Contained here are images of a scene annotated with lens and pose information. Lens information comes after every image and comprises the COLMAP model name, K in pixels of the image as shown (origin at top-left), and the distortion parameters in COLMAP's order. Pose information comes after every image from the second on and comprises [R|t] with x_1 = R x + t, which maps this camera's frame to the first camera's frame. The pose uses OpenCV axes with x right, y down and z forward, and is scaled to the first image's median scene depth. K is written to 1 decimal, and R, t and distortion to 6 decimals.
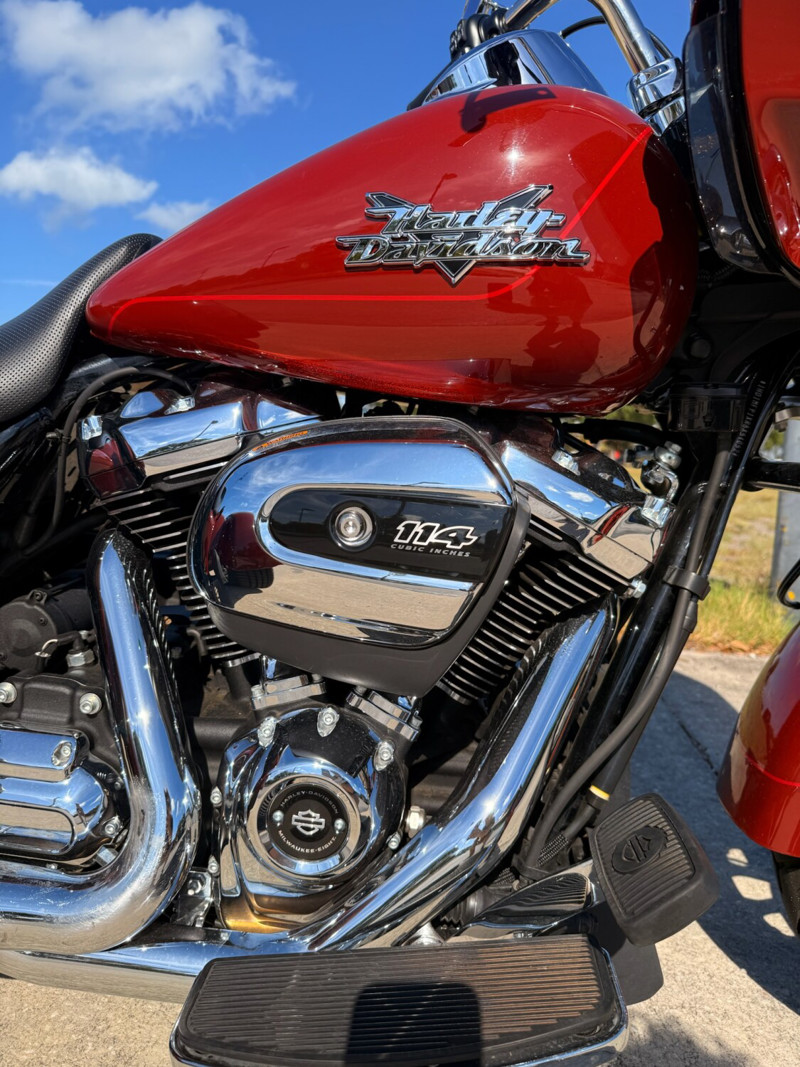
lens RADIAL K [[660.7, 0, 400.0], [0, 660.7, 533.5], [0, 0, 1]] dist [0.001607, 0.000200]
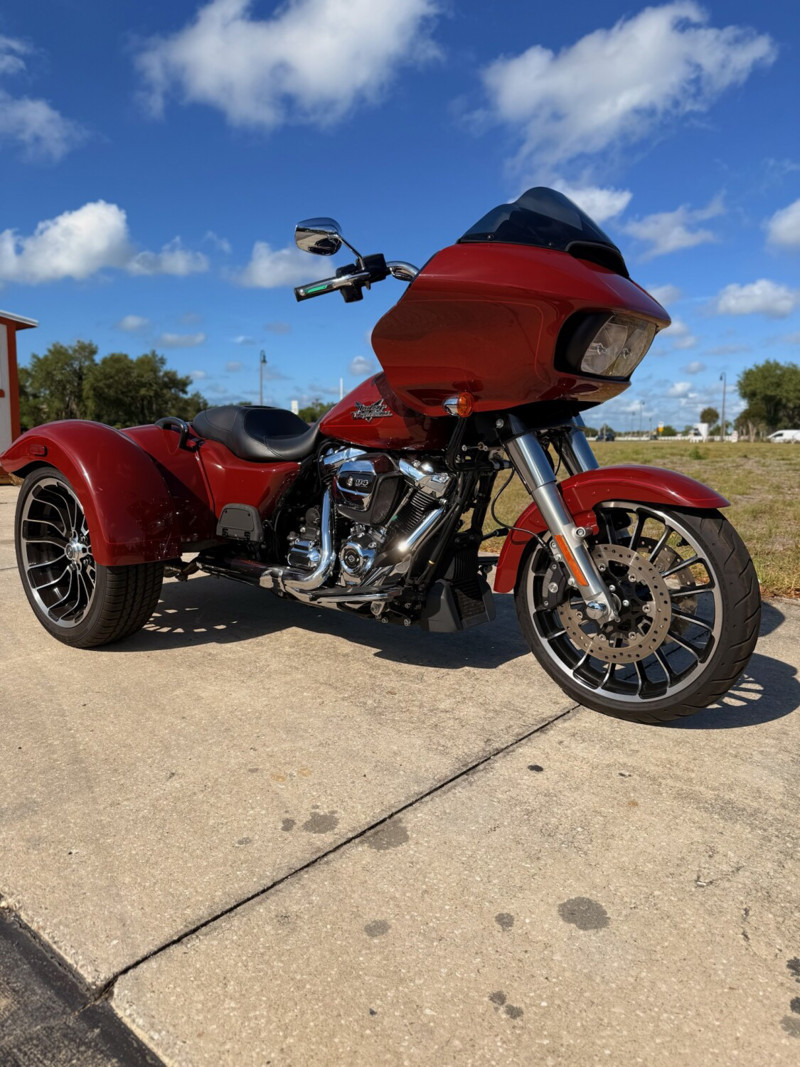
lens RADIAL K [[749.8, 0, 454.0], [0, 749.8, 528.8], [0, 0, 1]] dist [0.006951, 0.002467]
pose [[0.813727, 0.014542, -0.581065, 2.669828], [-0.025531, 0.999616, -0.010736, 0.270972], [0.580686, 0.023572, 0.813786, -2.056347]]
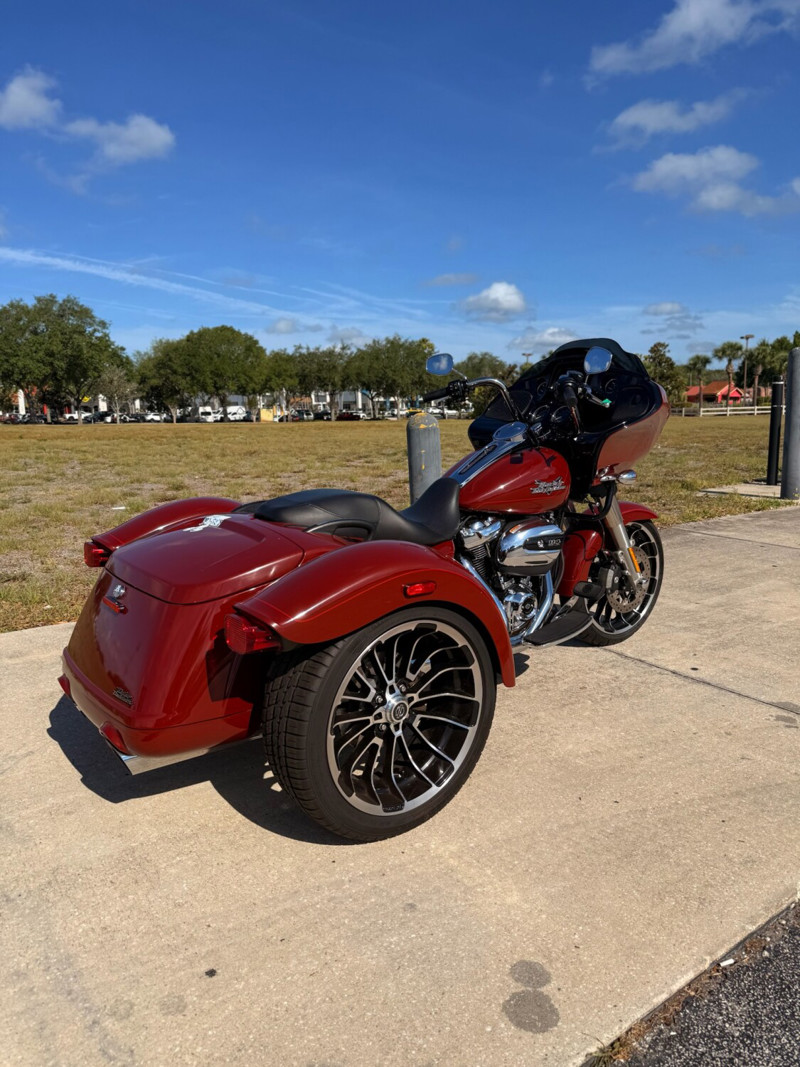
lens RADIAL K [[756.6, 0, 400.0], [0, 756.6, 533.5], [0, 0, 1]] dist [-0.009627, -0.003555]
pose [[0.742004, -0.177587, 0.646446, -3.858366], [0.129647, 0.984084, 0.121529, -0.781594], [-0.657740, -0.006365, 0.753218, -2.236125]]
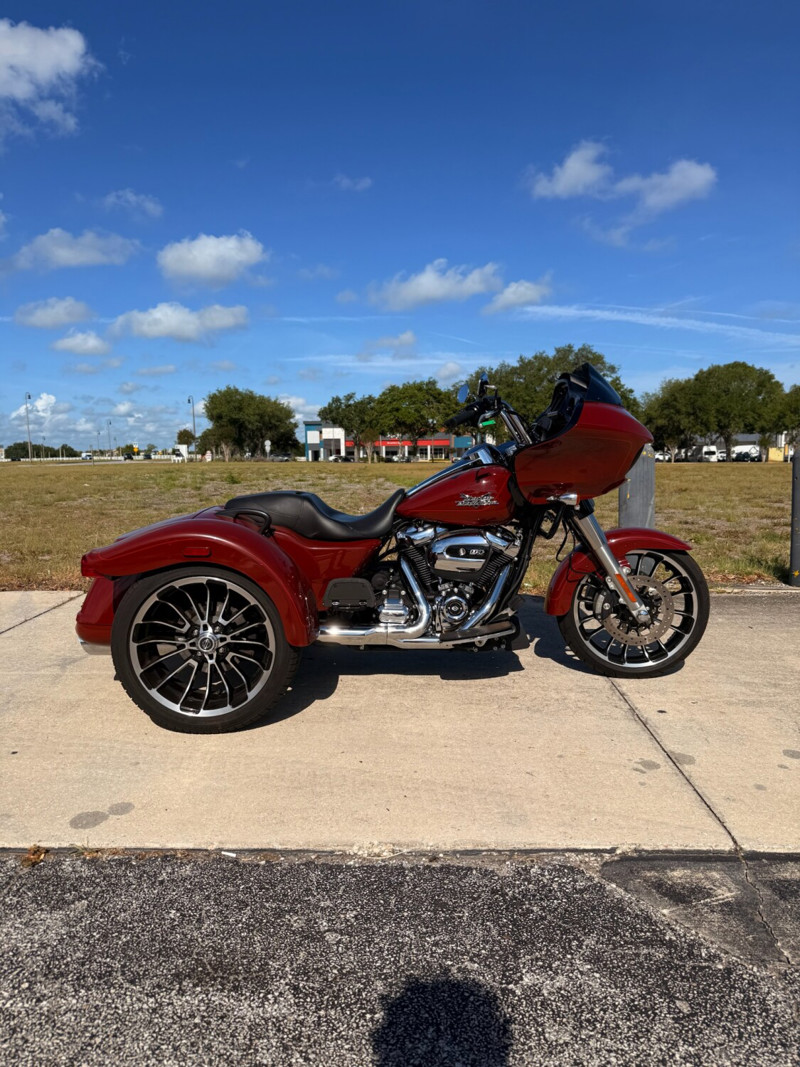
lens RADIAL K [[743.4, 0, 392.2], [0, 743.4, 539.1], [0, 0, 1]] dist [0.029734, -0.041511]
pose [[0.995222, -0.078932, 0.057473, -0.848584], [0.078632, 0.996876, 0.007463, -0.176032], [-0.057882, -0.002908, 0.998319, -4.418781]]
